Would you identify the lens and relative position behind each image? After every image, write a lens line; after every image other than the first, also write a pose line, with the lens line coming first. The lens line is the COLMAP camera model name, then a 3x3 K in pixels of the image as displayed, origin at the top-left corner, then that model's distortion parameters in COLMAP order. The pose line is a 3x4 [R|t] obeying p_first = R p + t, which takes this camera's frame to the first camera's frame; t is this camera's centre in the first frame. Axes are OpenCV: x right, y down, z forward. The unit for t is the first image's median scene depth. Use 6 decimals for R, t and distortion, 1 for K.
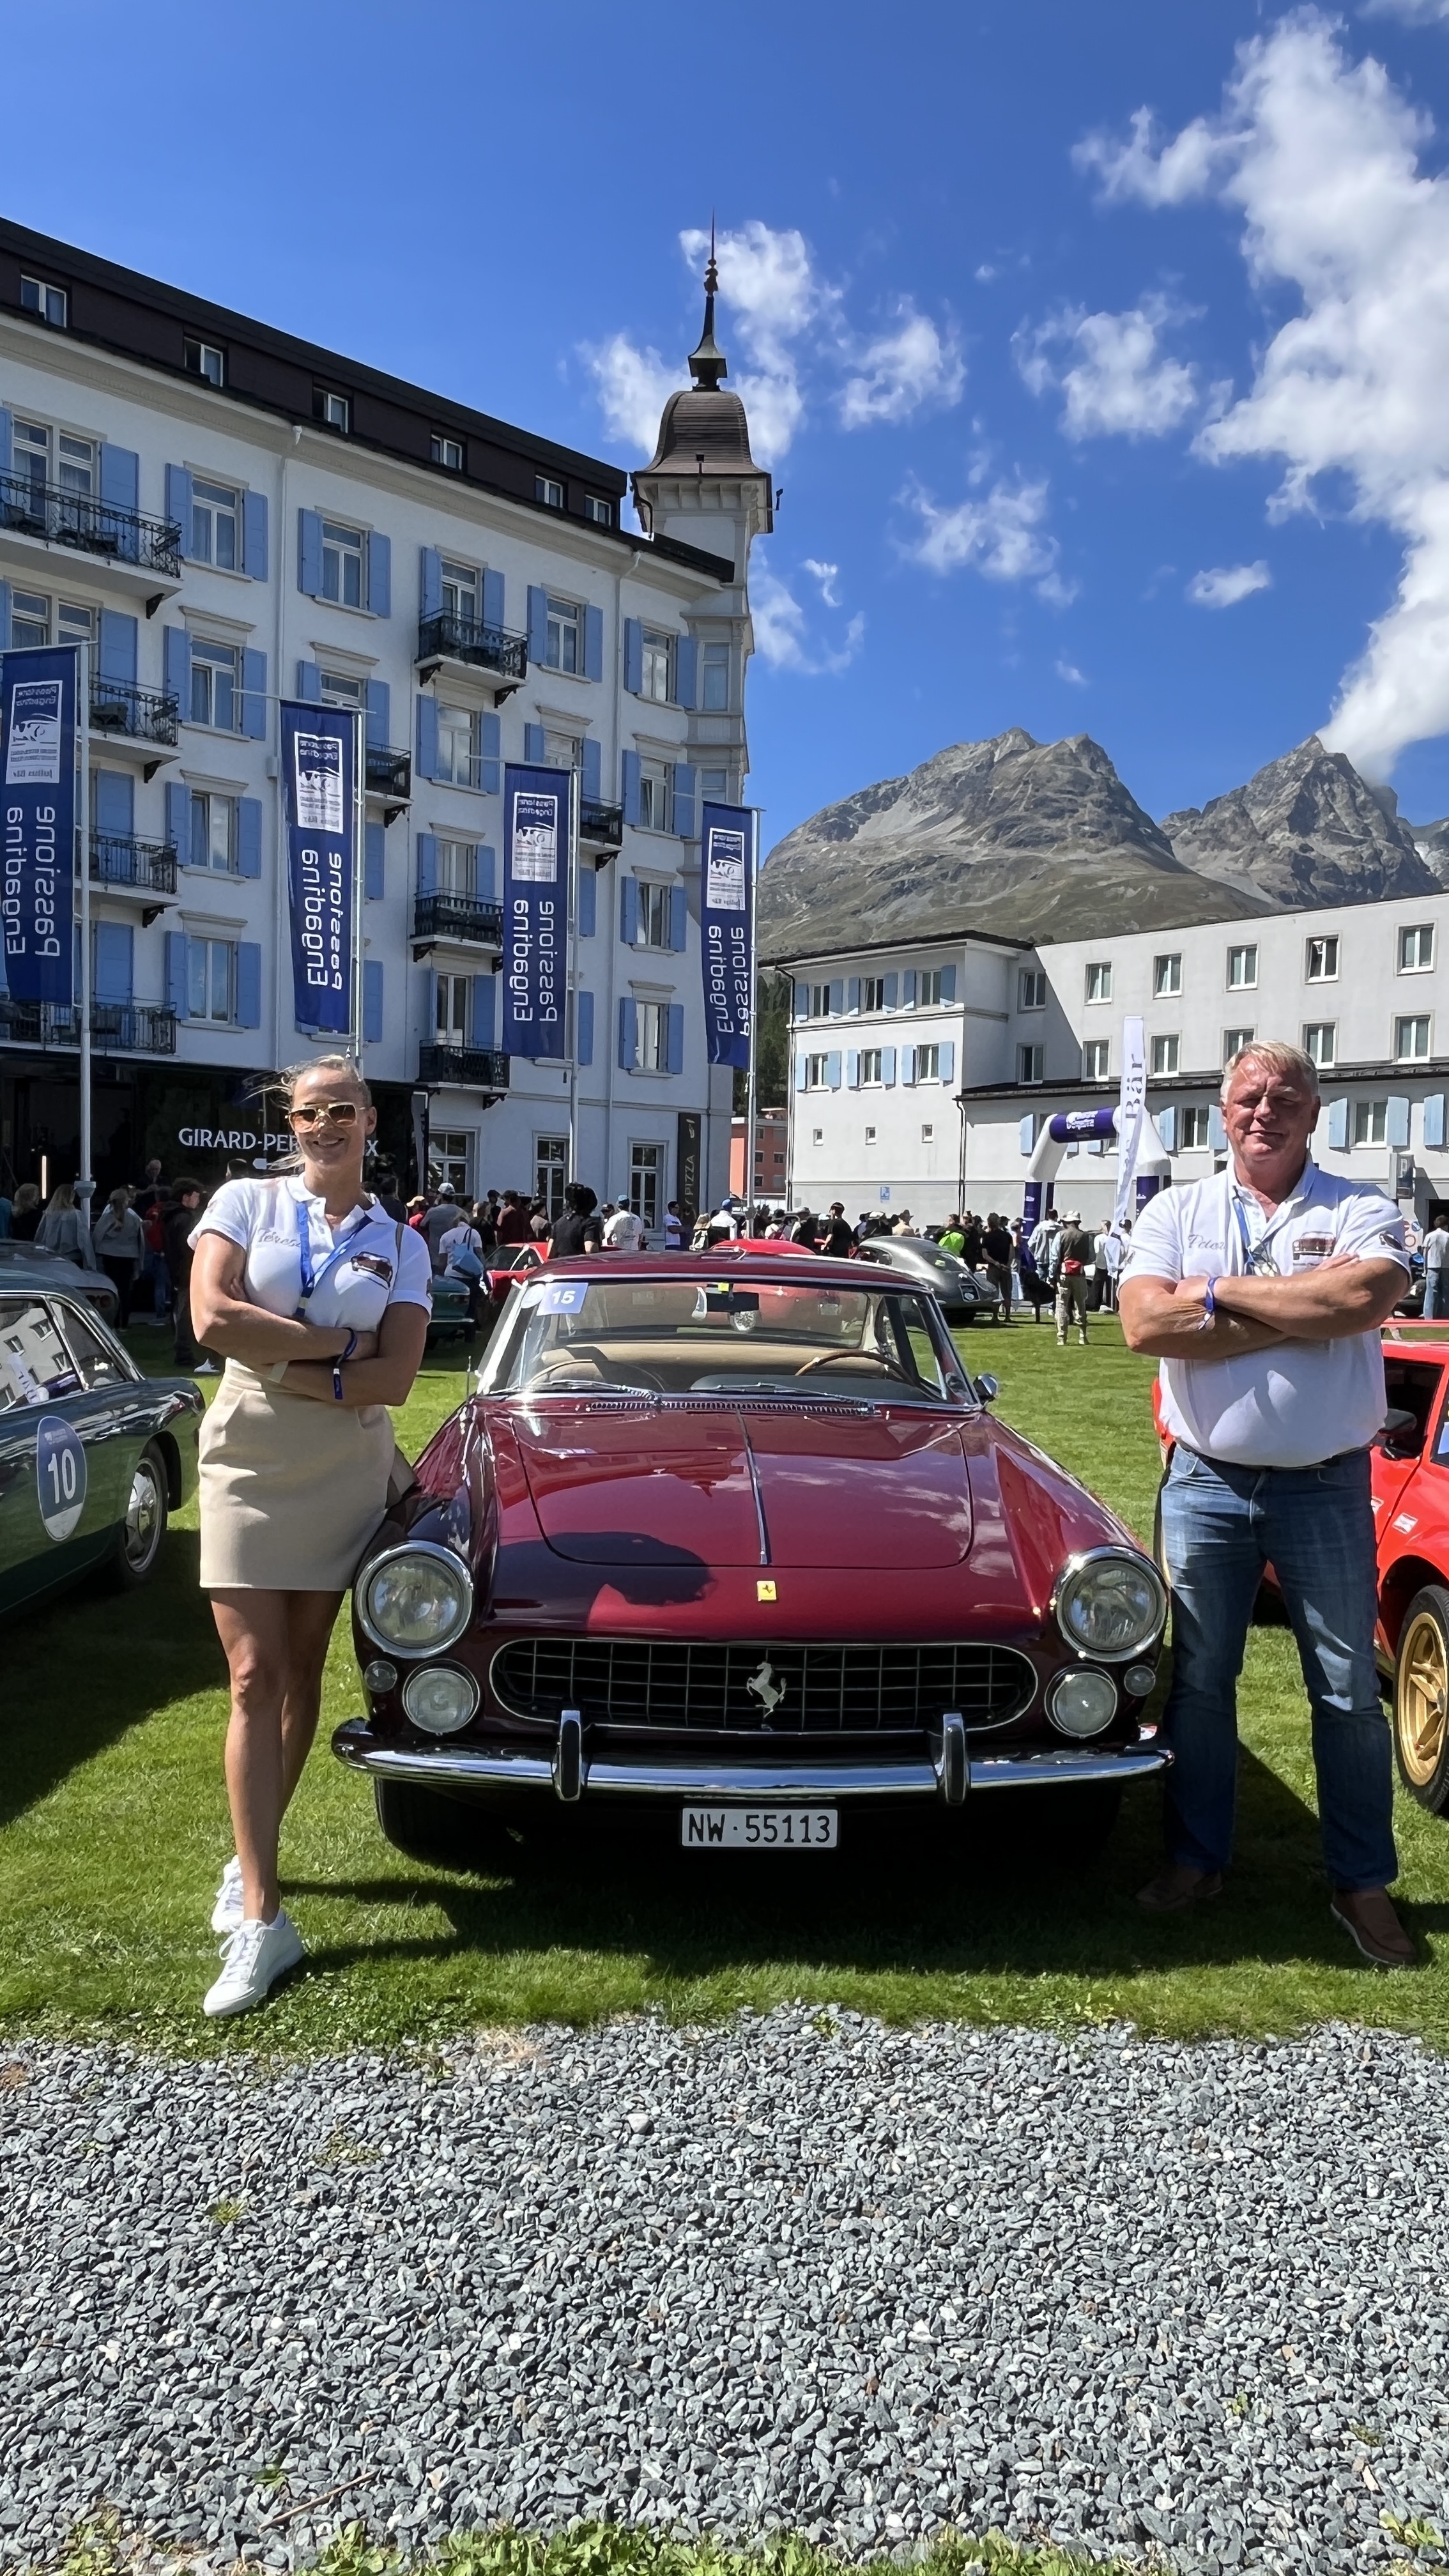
lens RADIAL K [[1708.7, 0, 740.5], [0, 1708.7, 1299.5], [0, 0, 1]] dist [0.002690, 0.003365]
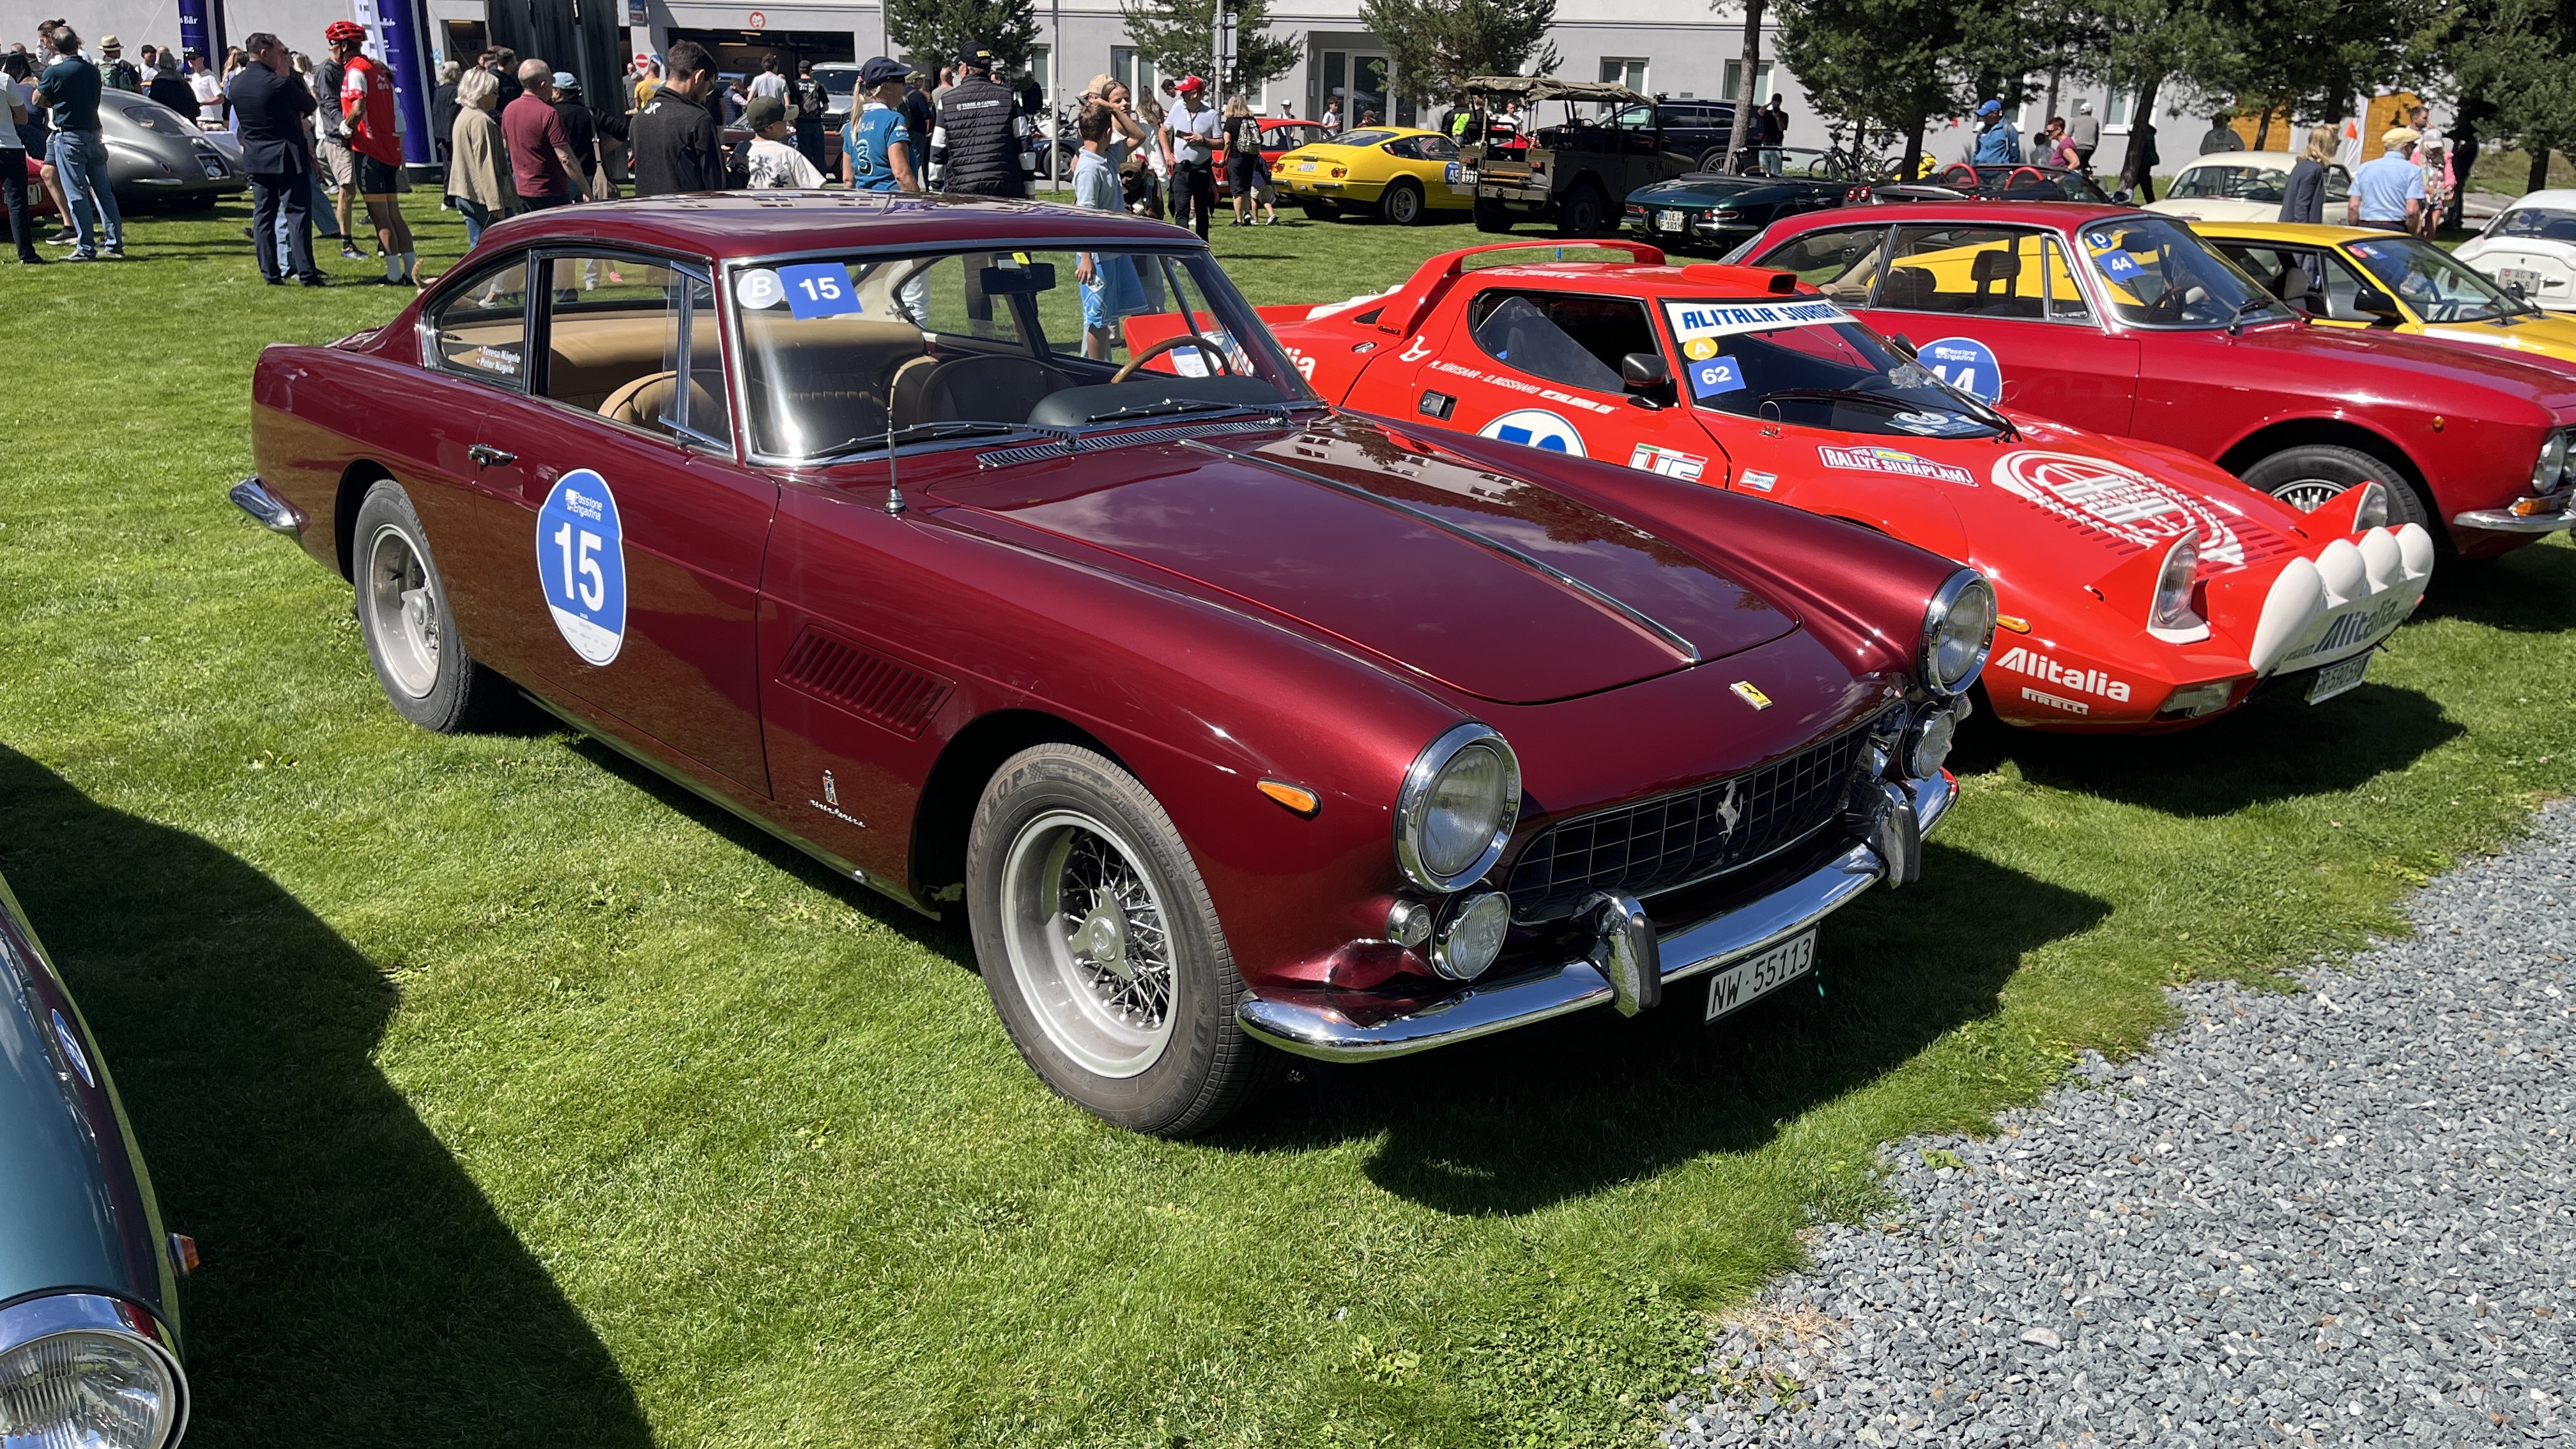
lens RADIAL K [[1961.6, 0, 1276.8], [0, 1961.6, 722.7], [0, 0, 1]] dist [0.069476, -0.093367]
pose [[0.745490, -0.207421, 0.633420, -0.682103], [0.021042, 0.957194, 0.288680, -0.078410], [-0.666184, -0.201880, 0.717944, 0.460980]]
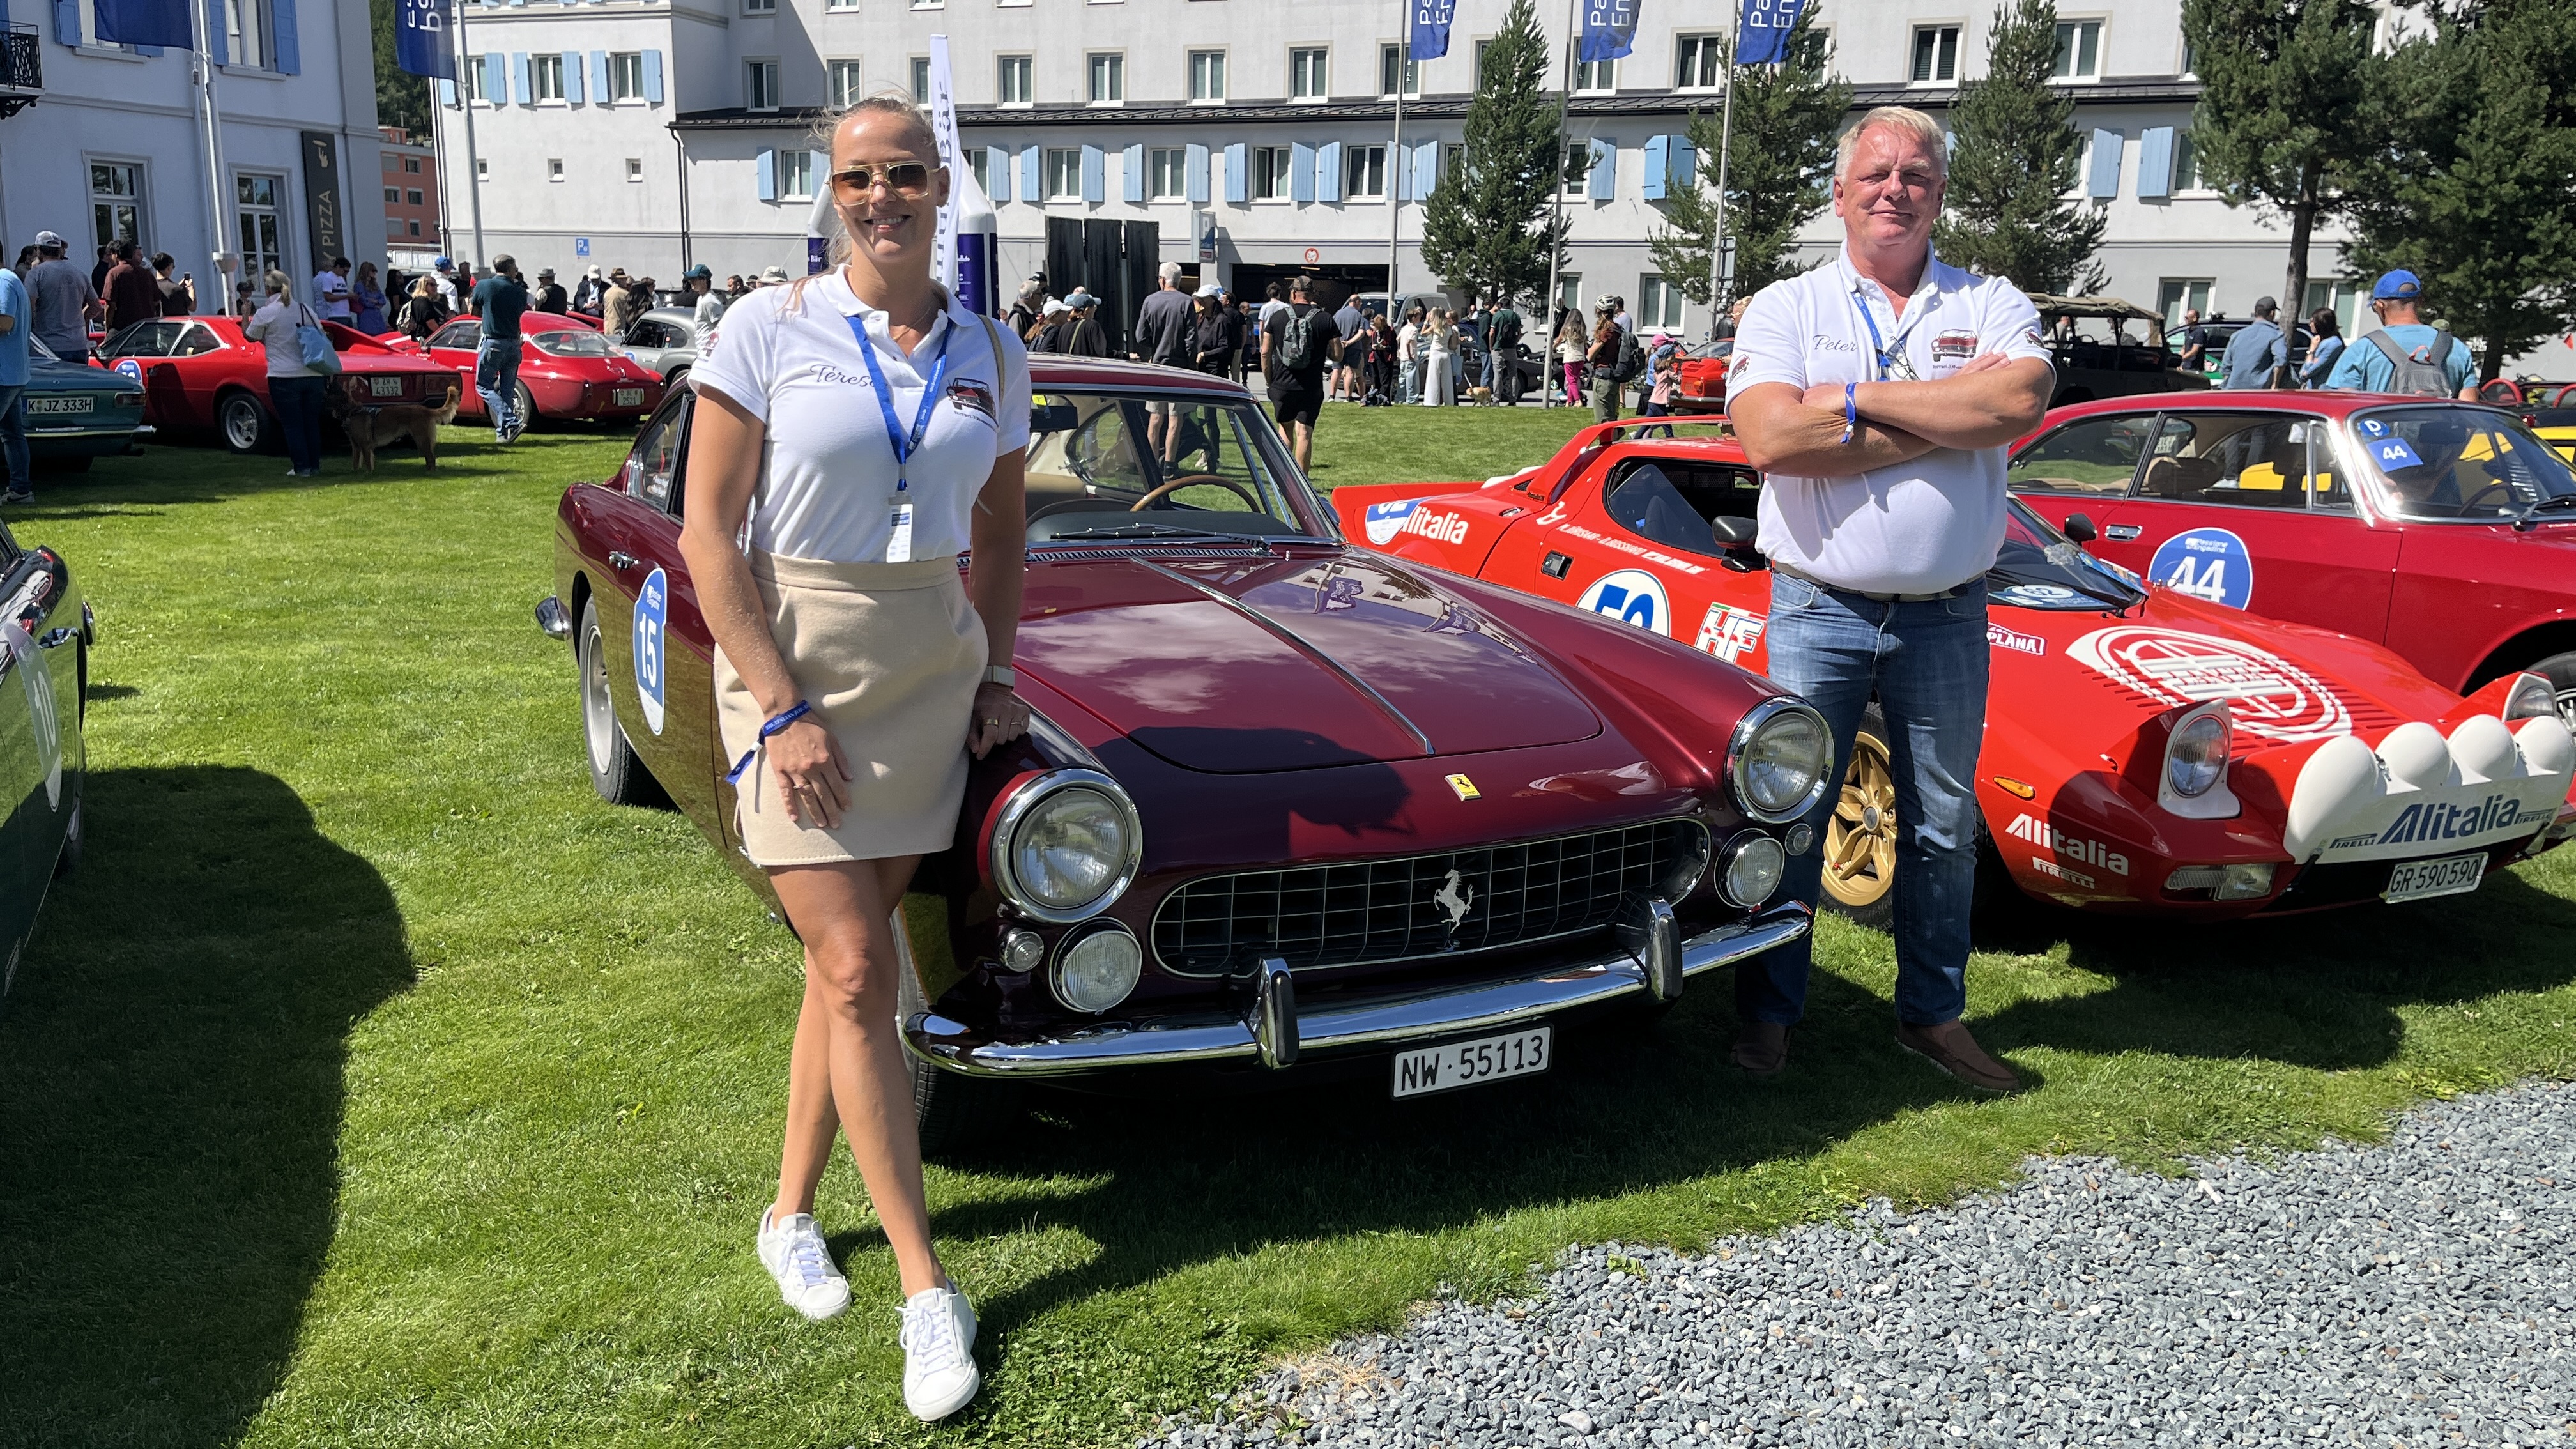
lens RADIAL K [[1961.6, 0, 1276.8], [0, 1961.6, 722.7], [0, 0, 1]] dist [0.069476, -0.093367]
pose [[0.902148, -0.092355, 0.421426, -0.433743], [0.018115, 0.984066, 0.176879, -0.026491], [-0.431046, -0.151937, 0.889446, 0.188711]]
